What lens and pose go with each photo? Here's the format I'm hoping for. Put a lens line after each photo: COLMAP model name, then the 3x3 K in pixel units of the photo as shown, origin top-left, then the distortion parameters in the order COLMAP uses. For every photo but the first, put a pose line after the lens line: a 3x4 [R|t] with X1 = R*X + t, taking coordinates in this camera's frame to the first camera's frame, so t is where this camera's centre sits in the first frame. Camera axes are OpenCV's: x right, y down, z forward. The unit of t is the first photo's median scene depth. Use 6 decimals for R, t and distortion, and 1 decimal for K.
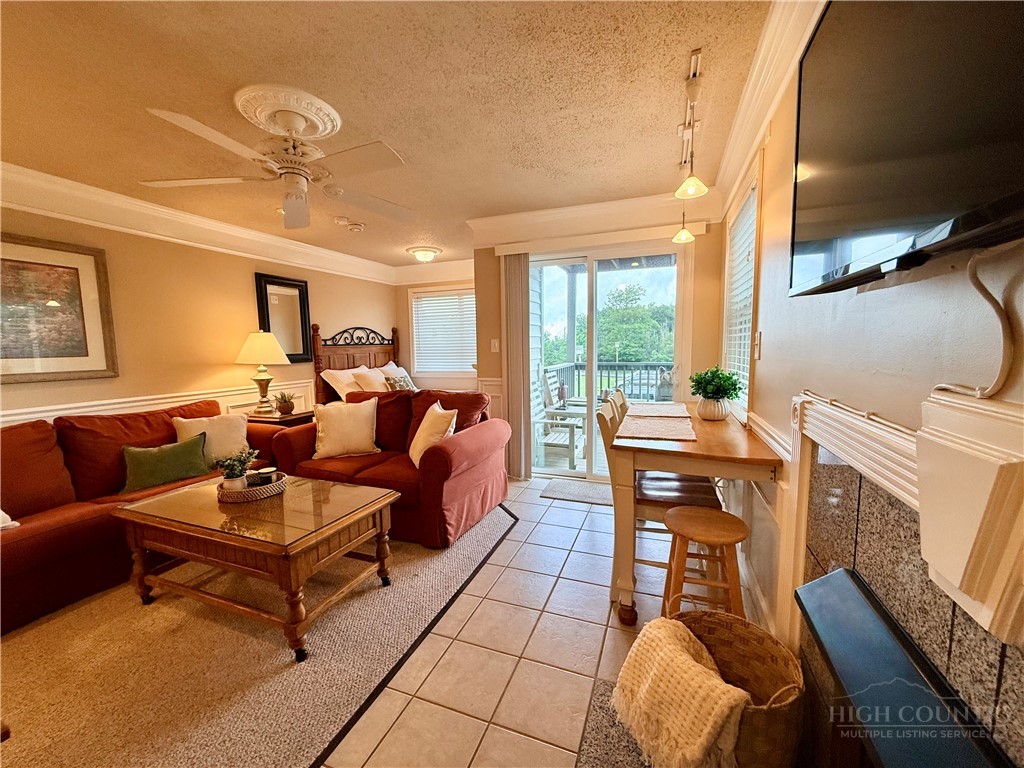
lens RADIAL K [[408.0, 0, 512.0], [0, 408.0, 384.0], [0, 0, 1]] dist [-0.000521, -0.000220]
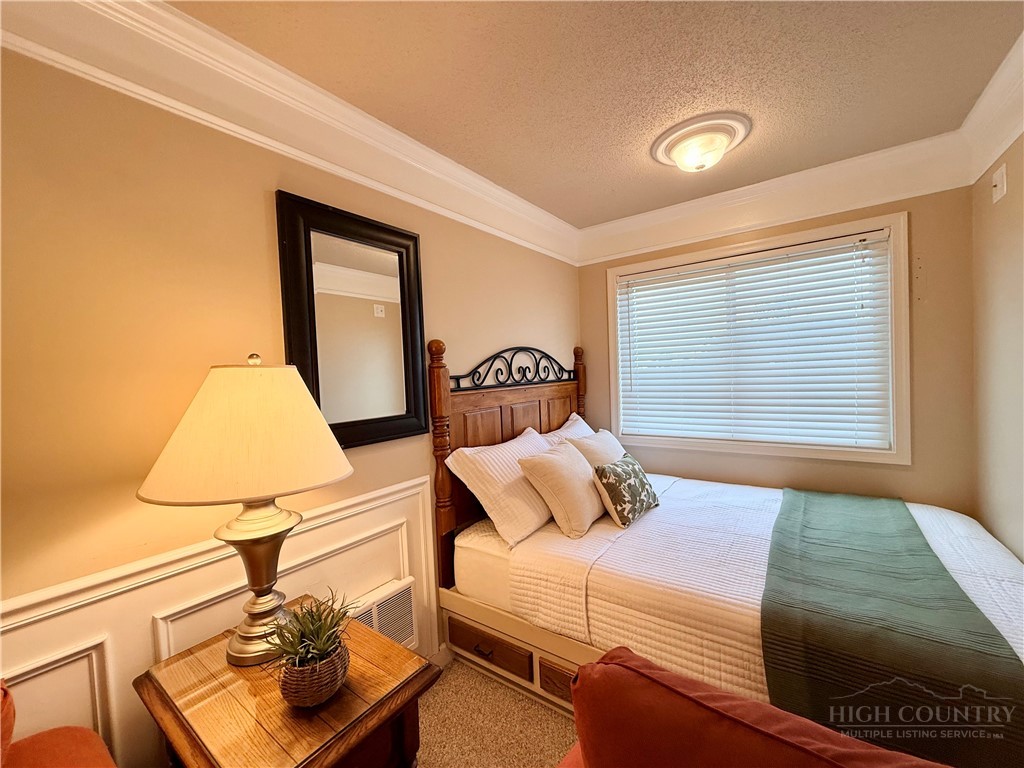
lens RADIAL K [[408.0, 0, 512.0], [0, 408.0, 384.0], [0, 0, 1]] dist [-0.000521, -0.000220]
pose [[0.964611, -0.010107, -0.263483, -0.274794], [-0.005383, 0.998302, -0.058000, -0.072466], [0.263622, 0.057365, 0.962919, 0.572784]]
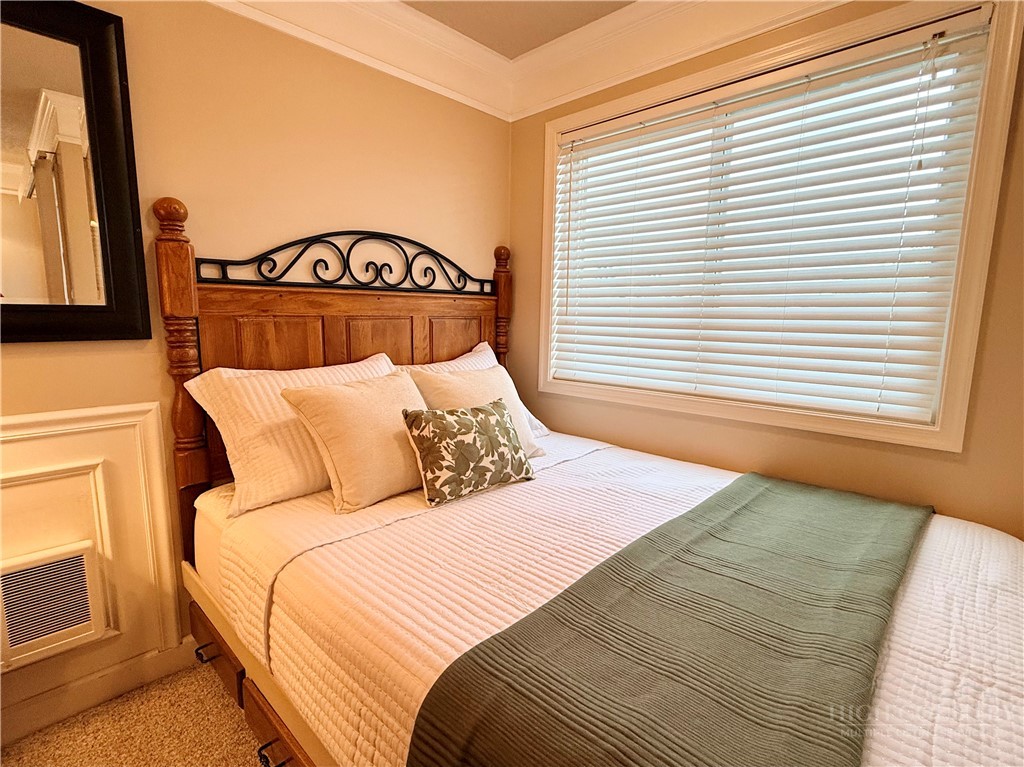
lens RADIAL K [[498.1, 0, 512.0], [0, 498.1, 383.5], [0, 0, 1]] dist [0.000584, 0.000543]
pose [[0.917694, 0.085760, -0.387921, -0.125696], [-0.069161, 0.996000, 0.056580, -0.054811], [0.391222, -0.025095, 0.919954, 0.717176]]
